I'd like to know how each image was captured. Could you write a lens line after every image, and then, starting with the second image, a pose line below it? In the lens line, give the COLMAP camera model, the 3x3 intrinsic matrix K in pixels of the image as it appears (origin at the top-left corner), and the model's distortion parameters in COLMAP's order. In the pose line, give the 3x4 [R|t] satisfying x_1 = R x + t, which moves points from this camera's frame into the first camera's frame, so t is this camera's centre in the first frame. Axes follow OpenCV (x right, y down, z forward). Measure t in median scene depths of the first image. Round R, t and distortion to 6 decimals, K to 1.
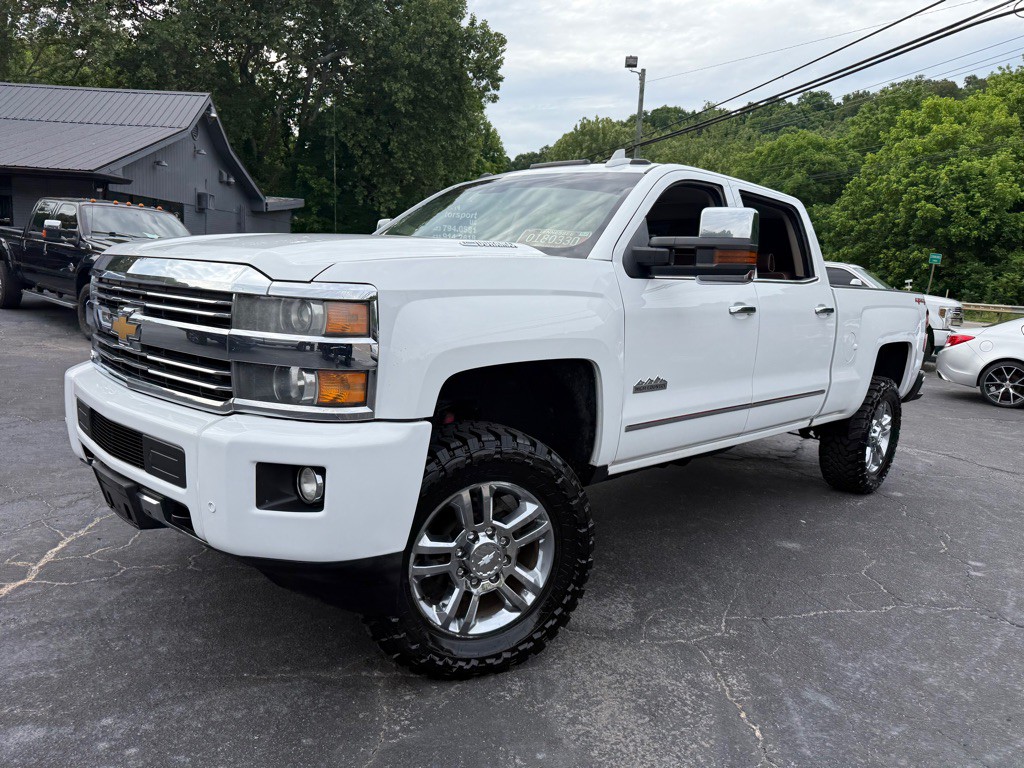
lens RADIAL K [[726.6, 0, 508.2], [0, 726.6, 381.5], [0, 0, 1]] dist [0.021516, -0.028956]
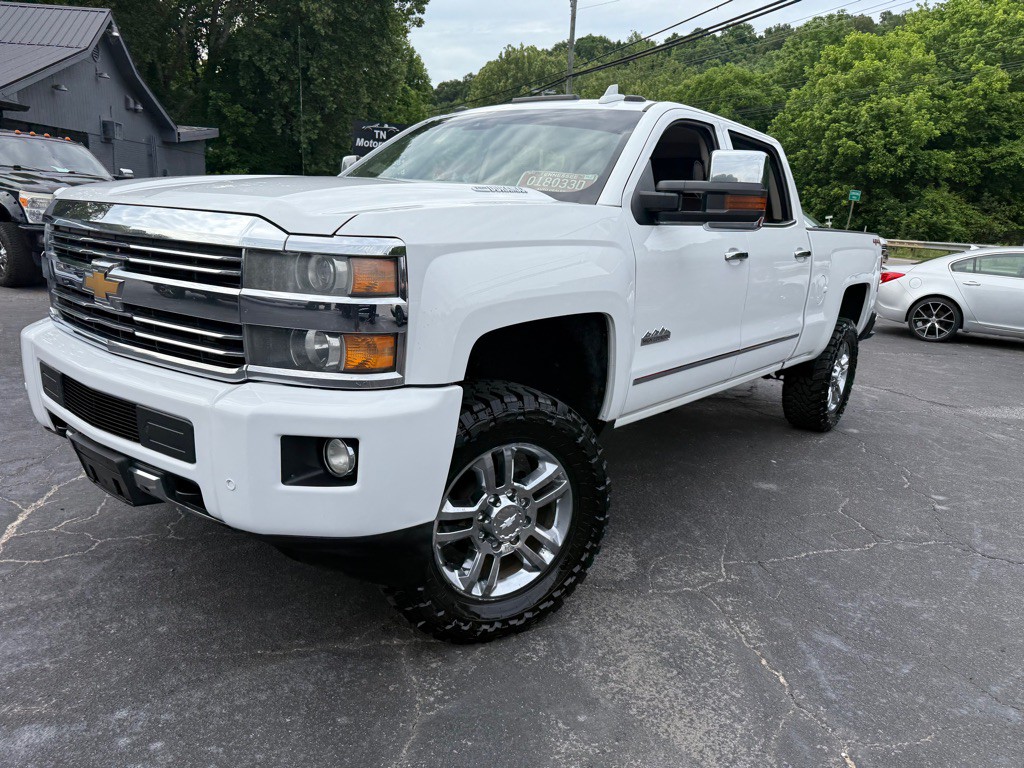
lens RADIAL K [[726.6, 0, 508.0], [0, 726.6, 382.6], [0, 0, 1]] dist [0.021516, -0.028956]
pose [[0.994952, -0.022656, 0.097760, -0.085543], [0.014072, 0.996054, 0.087622, -0.018082], [-0.099359, -0.085804, 0.991345, 0.039122]]
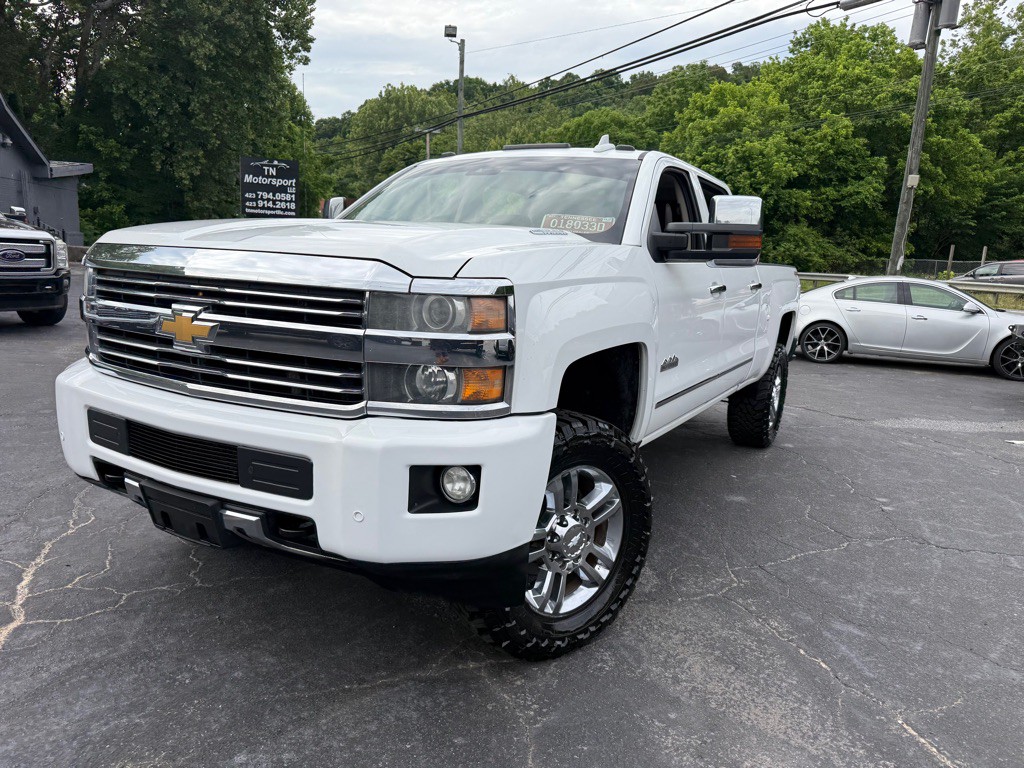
lens RADIAL K [[726.6, 0, 508.6], [0, 726.6, 383.8], [0, 0, 1]] dist [0.021516, -0.028956]
pose [[0.966765, -0.054318, 0.249829, -0.259617], [0.043930, 0.997930, 0.046975, -0.021673], [-0.251864, -0.034439, 0.967150, 0.022356]]
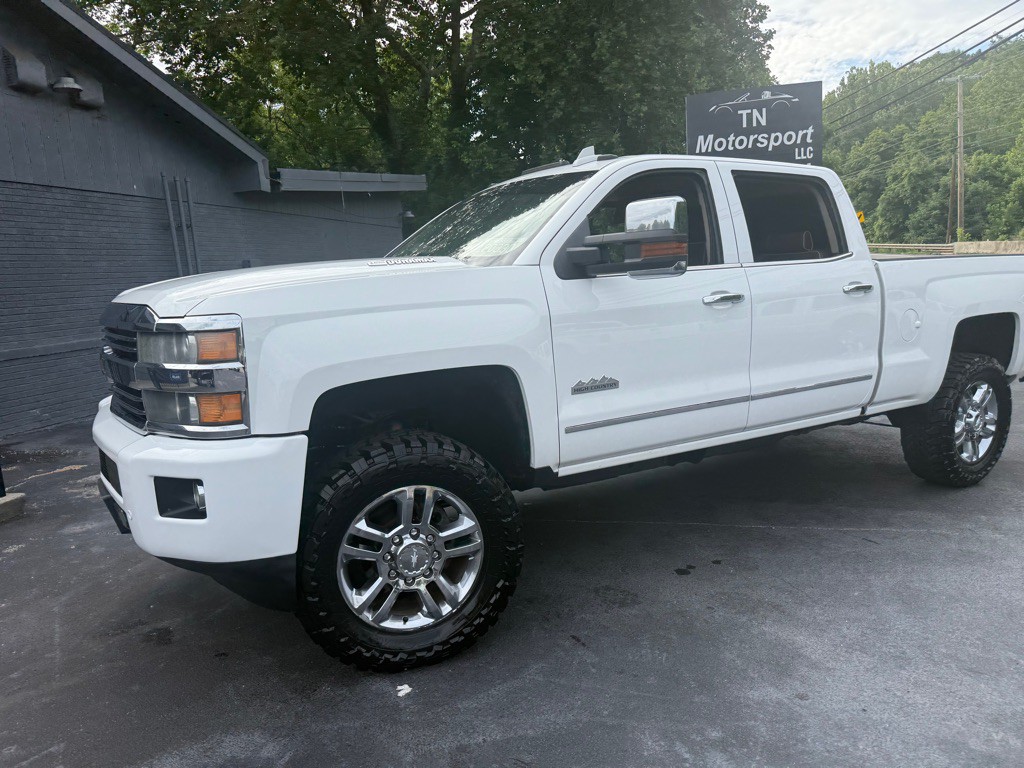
lens RADIAL K [[726.6, 0, 516.0], [0, 726.6, 386.1], [0, 0, 1]] dist [0.021516, -0.028956]
pose [[0.967123, -0.051716, -0.248995, 0.291477], [0.054598, 0.998497, 0.004676, -0.003659], [0.248379, -0.018116, 0.968493, 0.011530]]
